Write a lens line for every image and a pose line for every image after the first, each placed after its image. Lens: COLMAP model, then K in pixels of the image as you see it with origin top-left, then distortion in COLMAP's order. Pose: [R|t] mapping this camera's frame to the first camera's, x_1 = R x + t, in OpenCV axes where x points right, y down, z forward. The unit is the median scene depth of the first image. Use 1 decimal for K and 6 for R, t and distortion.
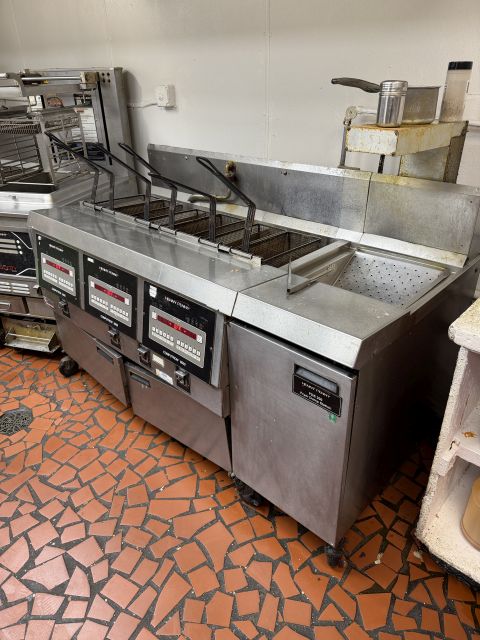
lens RADIAL K [[449.6, 0, 224.6], [0, 449.6, 320.4], [0, 0, 1]] dist [0.059535, -0.052257]
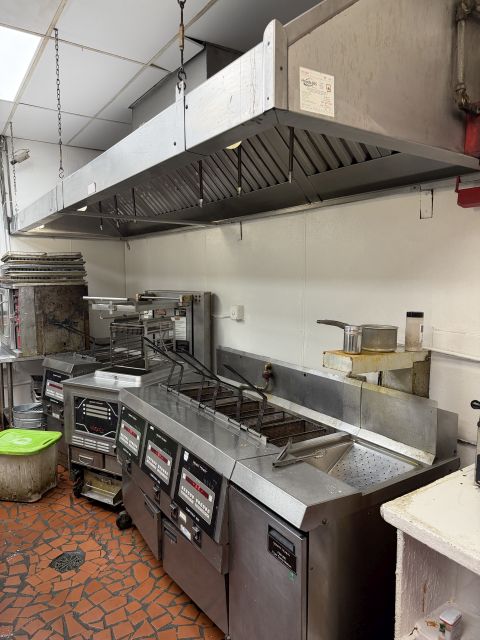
lens RADIAL K [[449.6, 0, 228.7], [0, 449.6, 324.2], [0, 0, 1]] dist [0.059535, -0.052257]
pose [[0.972624, 0.047628, -0.227450, 0.211757], [-0.130842, 0.921123, -0.366624, 0.041539], [0.192048, 0.386347, 0.902138, -0.265879]]
